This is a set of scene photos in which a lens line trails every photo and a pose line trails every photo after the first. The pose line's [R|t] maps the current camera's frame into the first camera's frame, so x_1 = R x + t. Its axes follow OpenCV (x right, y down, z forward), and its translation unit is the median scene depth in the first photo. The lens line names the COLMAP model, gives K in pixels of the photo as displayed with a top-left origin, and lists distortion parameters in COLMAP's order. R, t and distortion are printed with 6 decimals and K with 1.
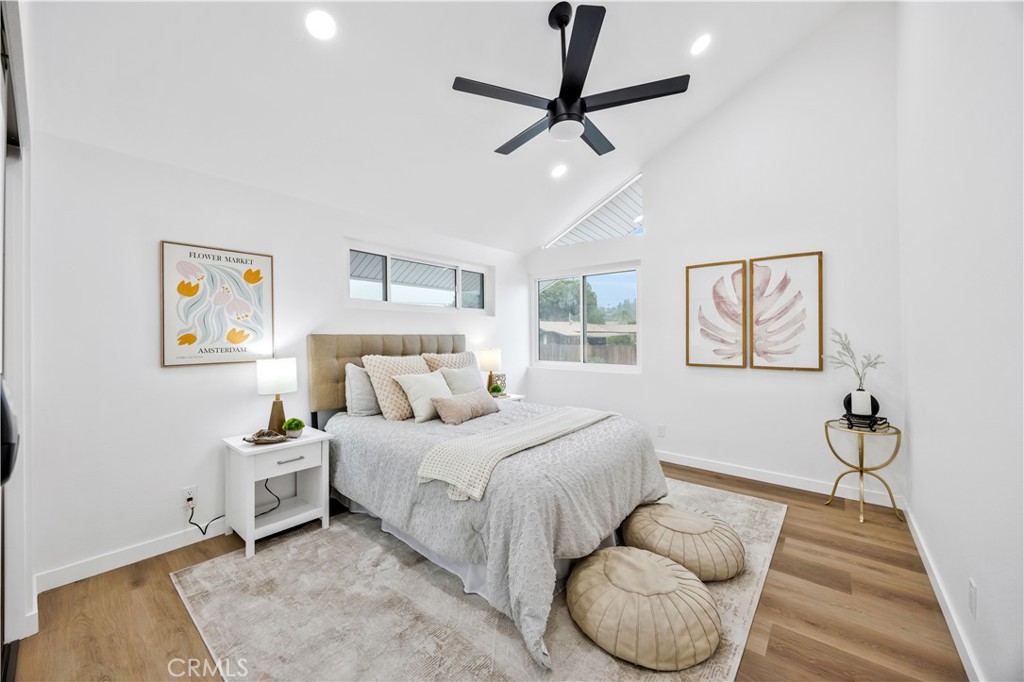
lens RADIAL K [[390.1, 0, 512.0], [0, 390.1, 341.0], [0, 0, 1]] dist [-0.001043, -0.000057]
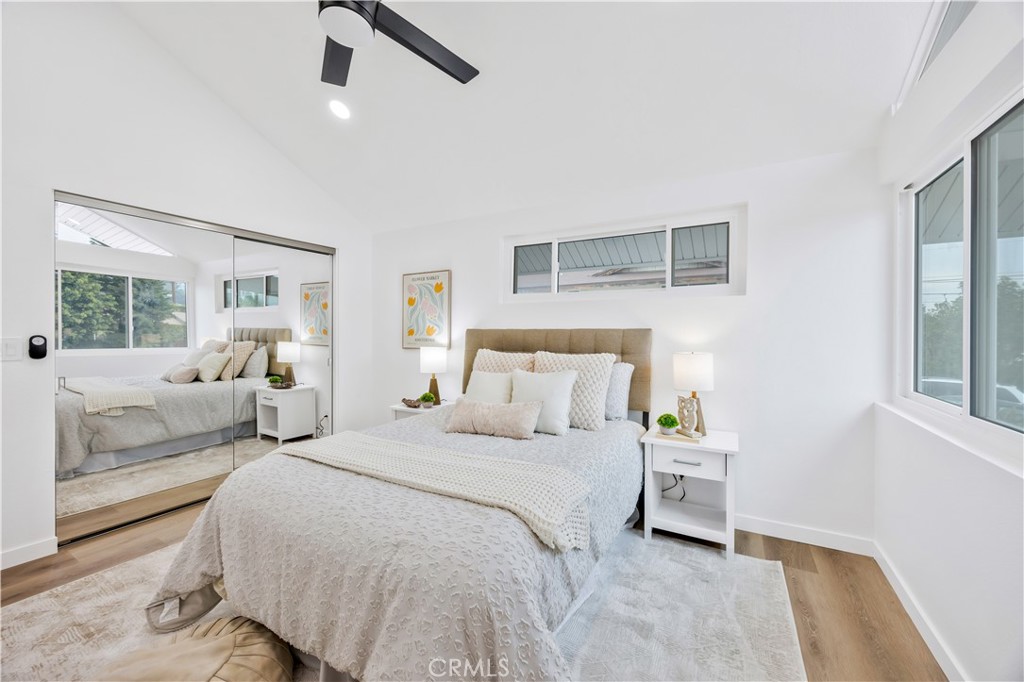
lens RADIAL K [[390.1, 0, 512.0], [0, 390.1, 341.0], [0, 0, 1]] dist [-0.001043, -0.000057]
pose [[0.172480, 0.018826, -0.984833, 0.766132], [-0.020902, 0.999662, 0.015448, -0.002494], [0.984791, 0.017920, 0.172815, 1.038231]]
